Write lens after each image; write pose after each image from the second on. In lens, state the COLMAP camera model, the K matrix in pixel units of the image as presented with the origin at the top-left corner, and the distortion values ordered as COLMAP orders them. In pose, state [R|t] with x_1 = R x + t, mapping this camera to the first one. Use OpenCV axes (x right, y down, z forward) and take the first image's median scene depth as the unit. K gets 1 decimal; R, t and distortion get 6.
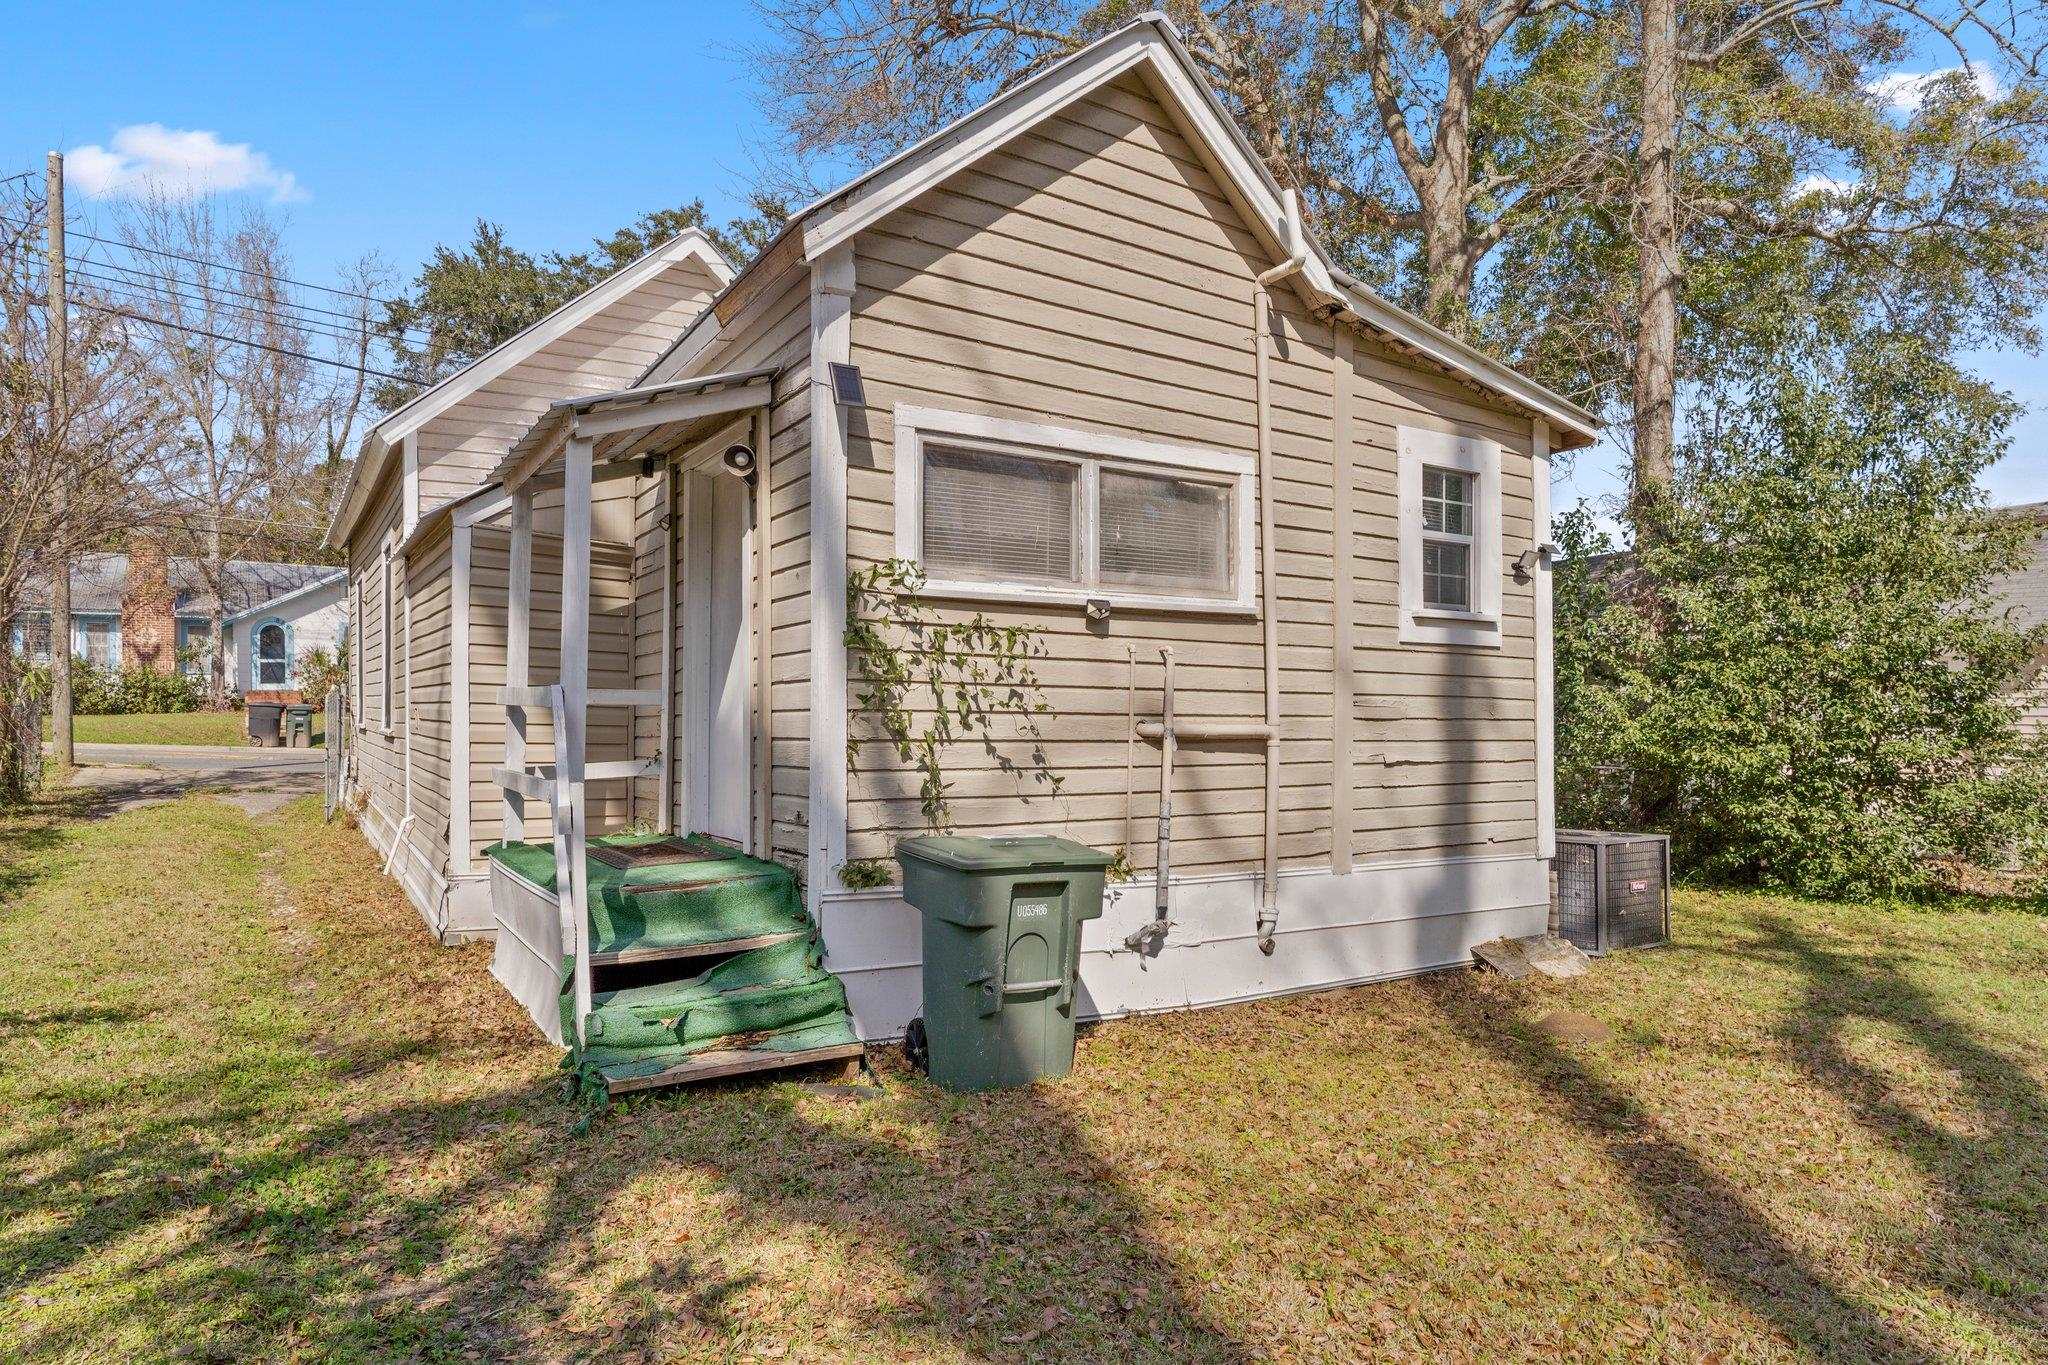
lens RADIAL K [[1166.9, 0, 1024.0], [0, 1166.9, 709.4], [0, 0, 1]] dist [-0.002610, 0.000143]
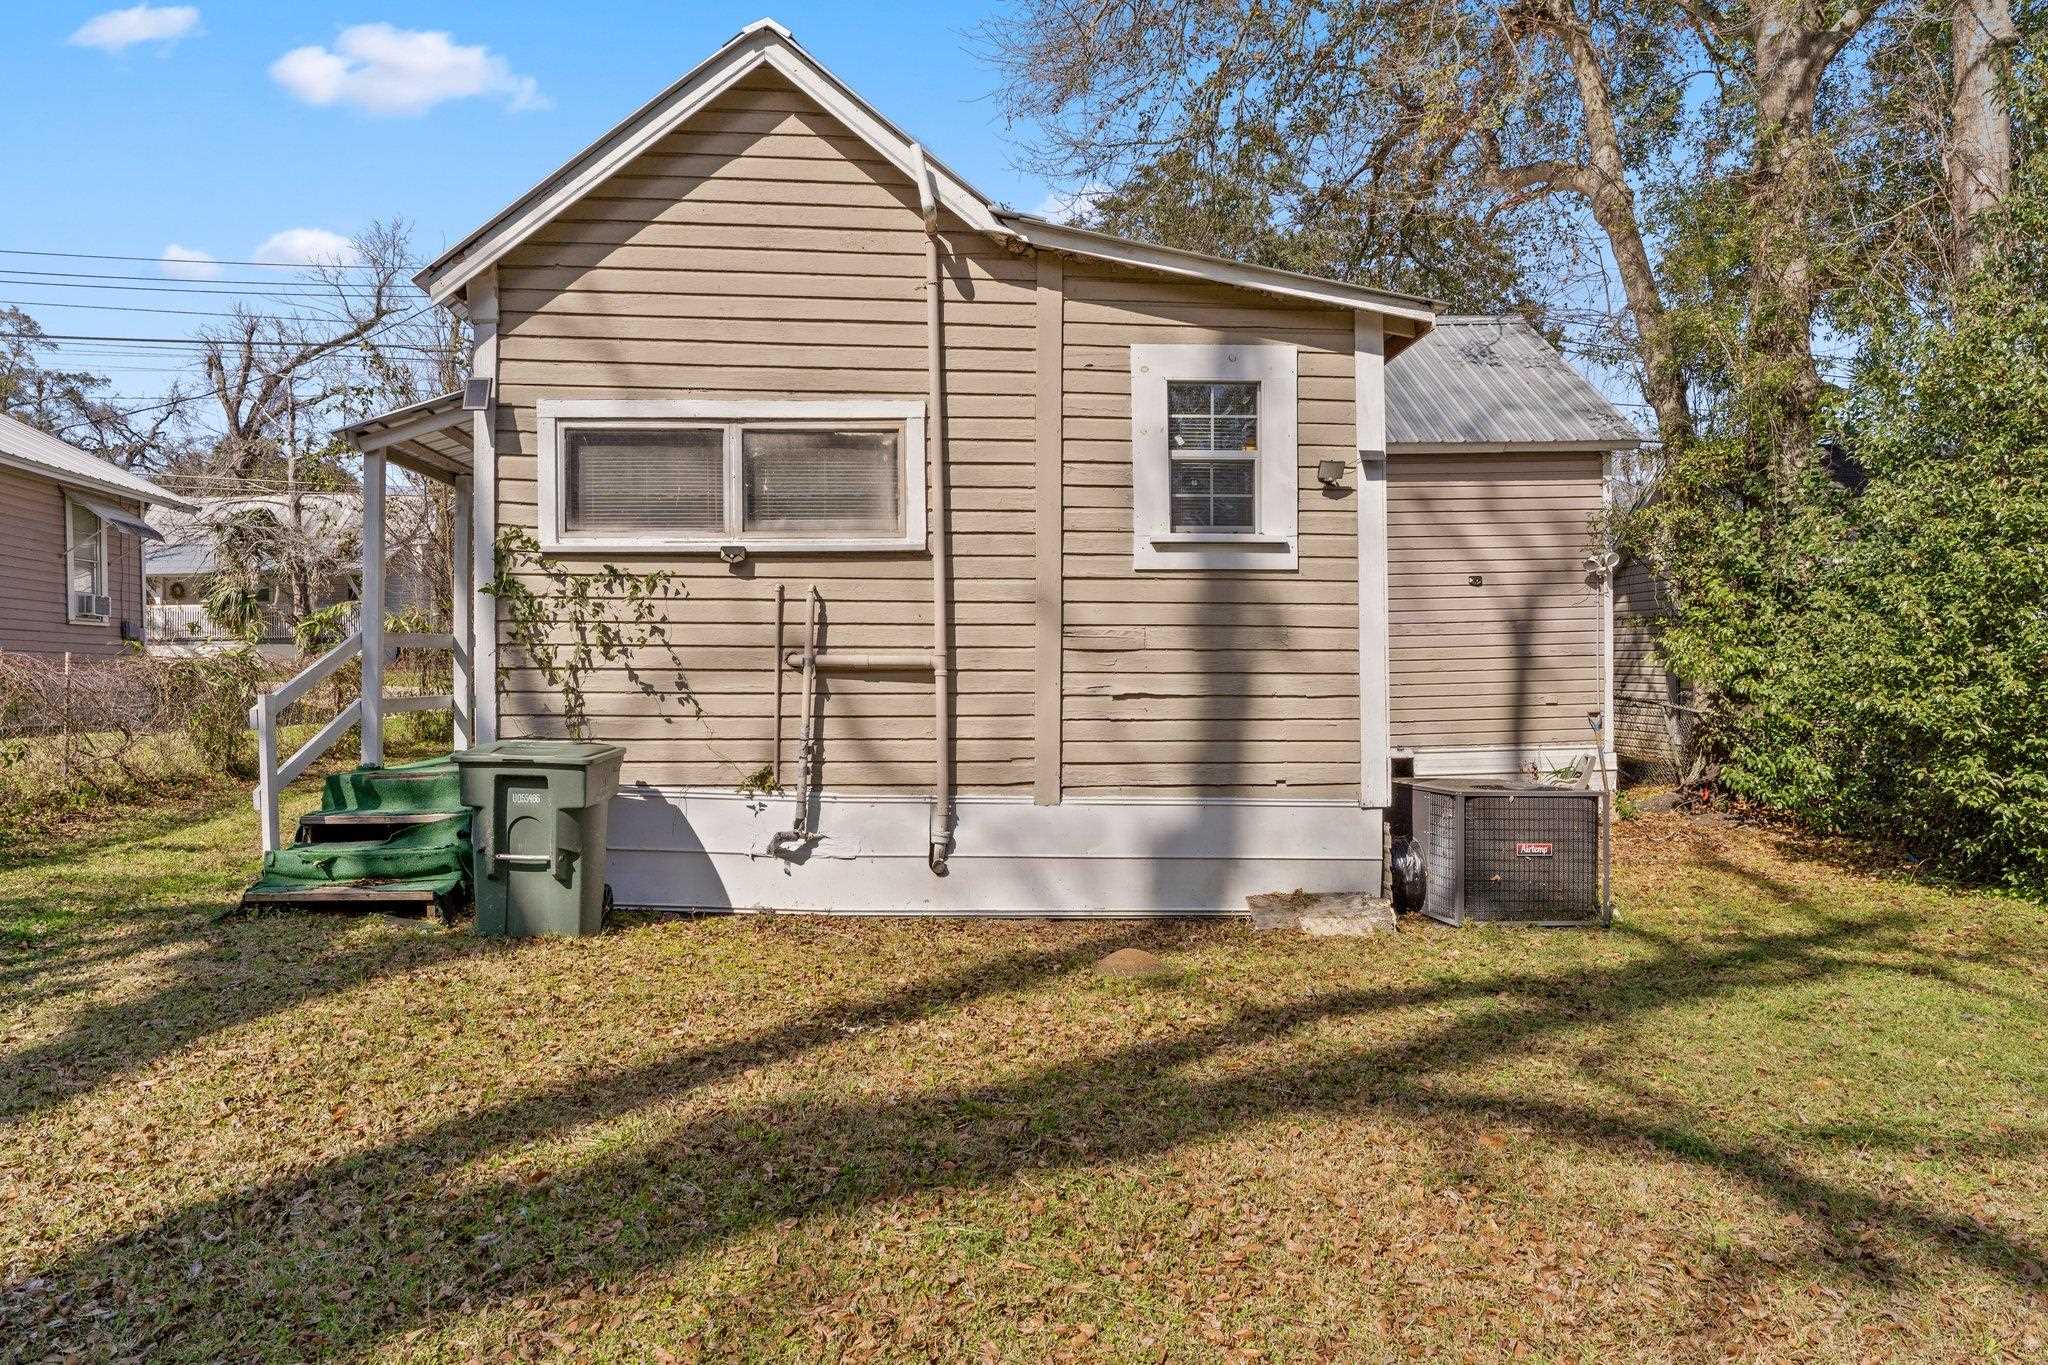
lens RADIAL K [[1276.4, 0, 1022.5], [0, 1276.4, 681.3], [0, 0, 1]] dist [-0.003576, -0.001179]
pose [[0.876068, -0.005474, -0.482156, 0.898729], [0.008085, 0.999962, 0.003338, 0.035874], [0.482119, -0.006823, 0.876079, 0.039464]]
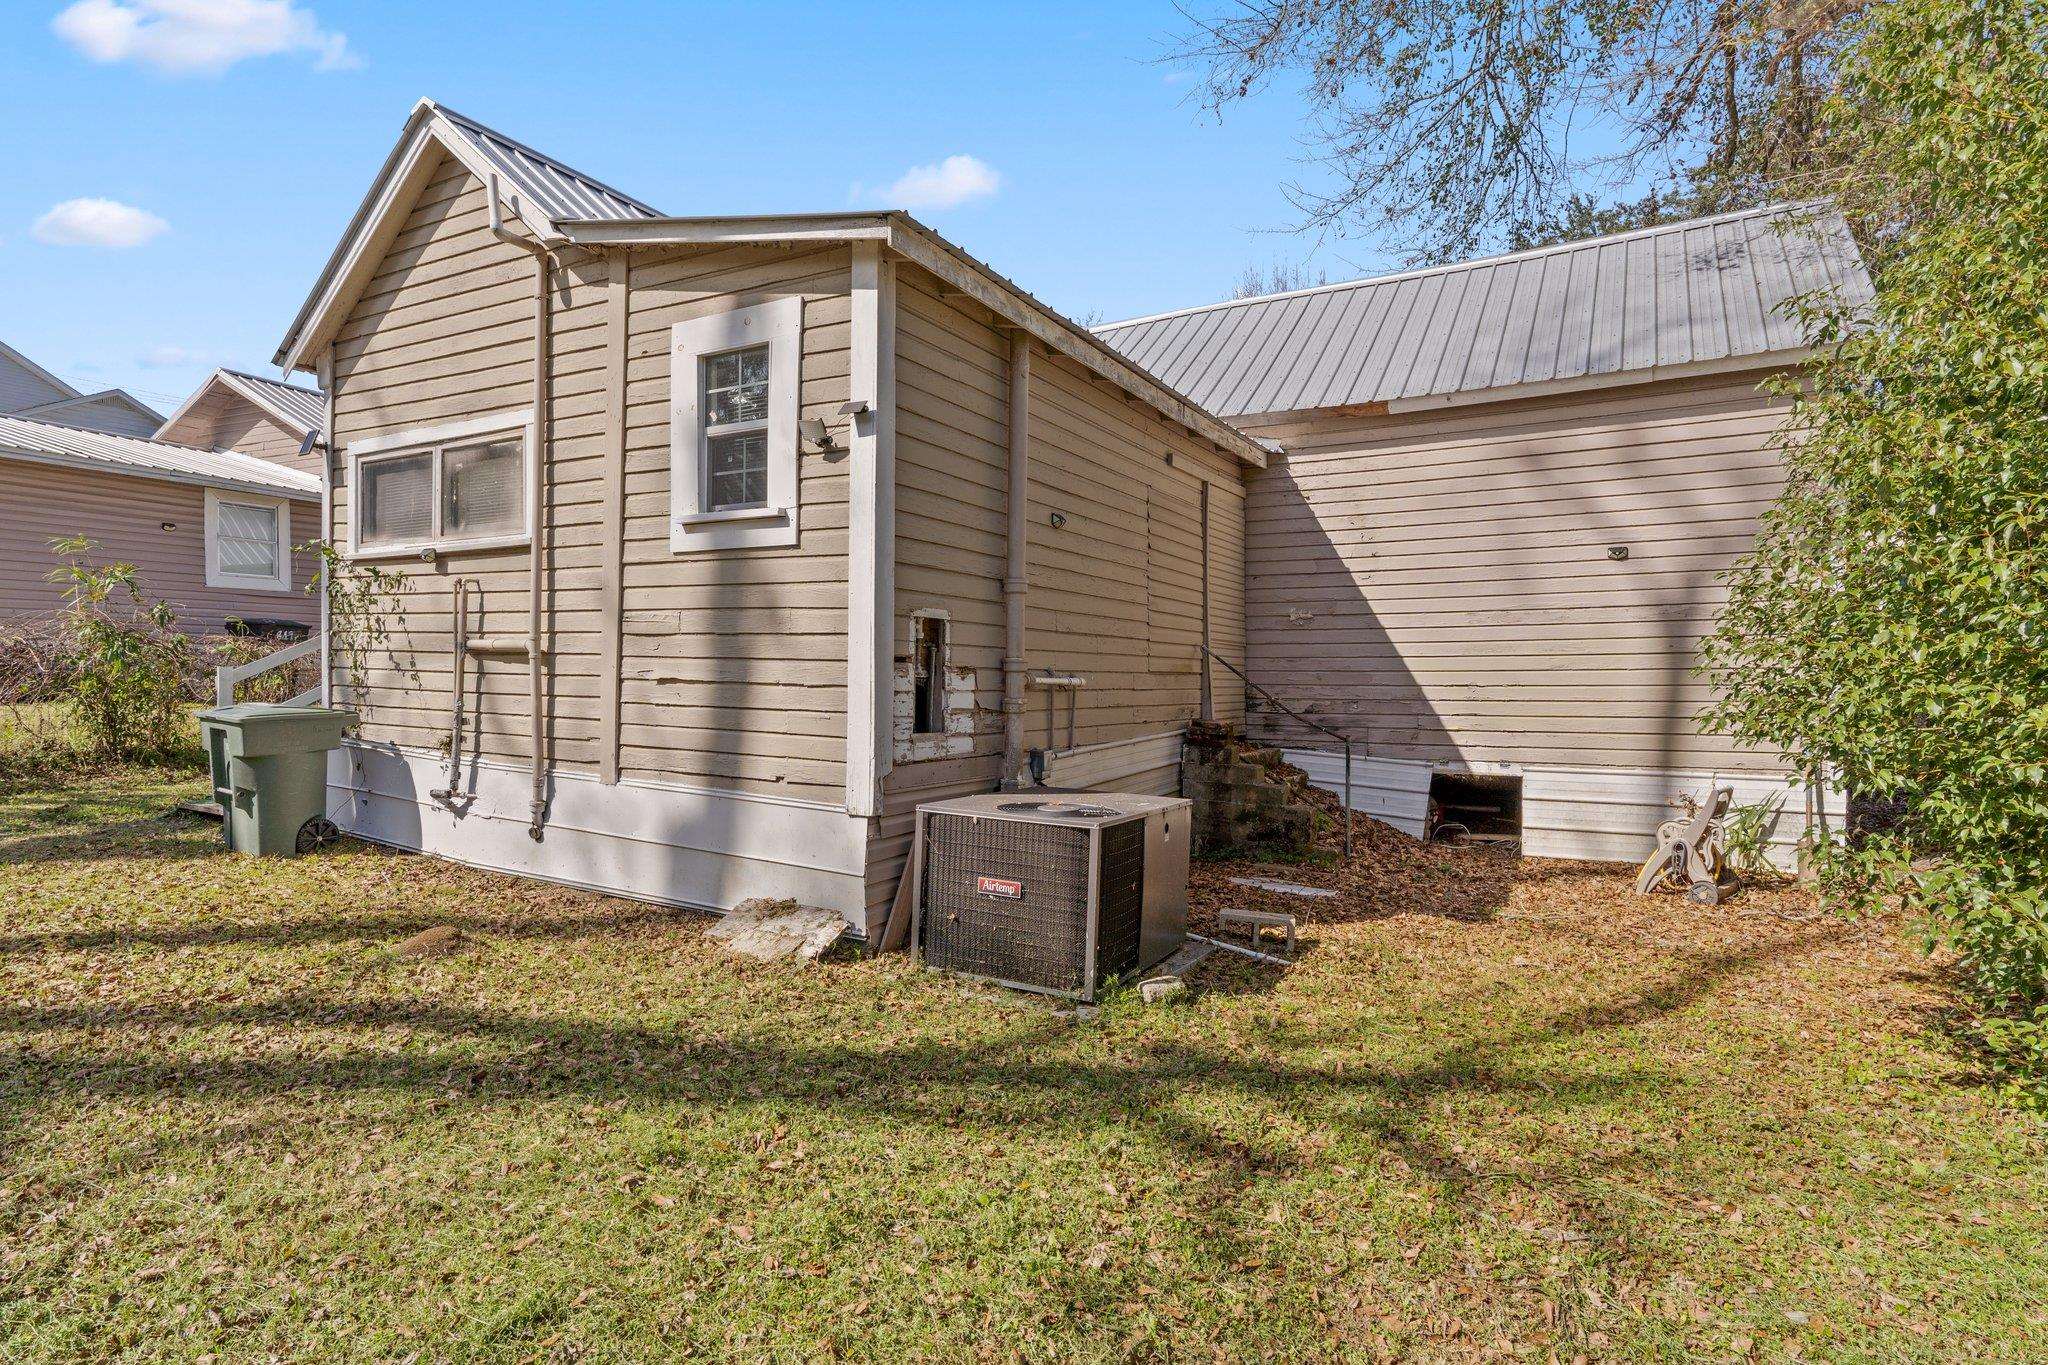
lens RADIAL K [[1086.9, 0, 1023.5], [0, 1086.9, 686.1], [0, 0, 1]] dist [-0.000638, 0.000012]
pose [[0.452493, 0.014870, -0.891644, 1.492786], [-0.010585, 0.999880, 0.011303, 0.044980], [0.891705, 0.004323, 0.452596, 1.027628]]
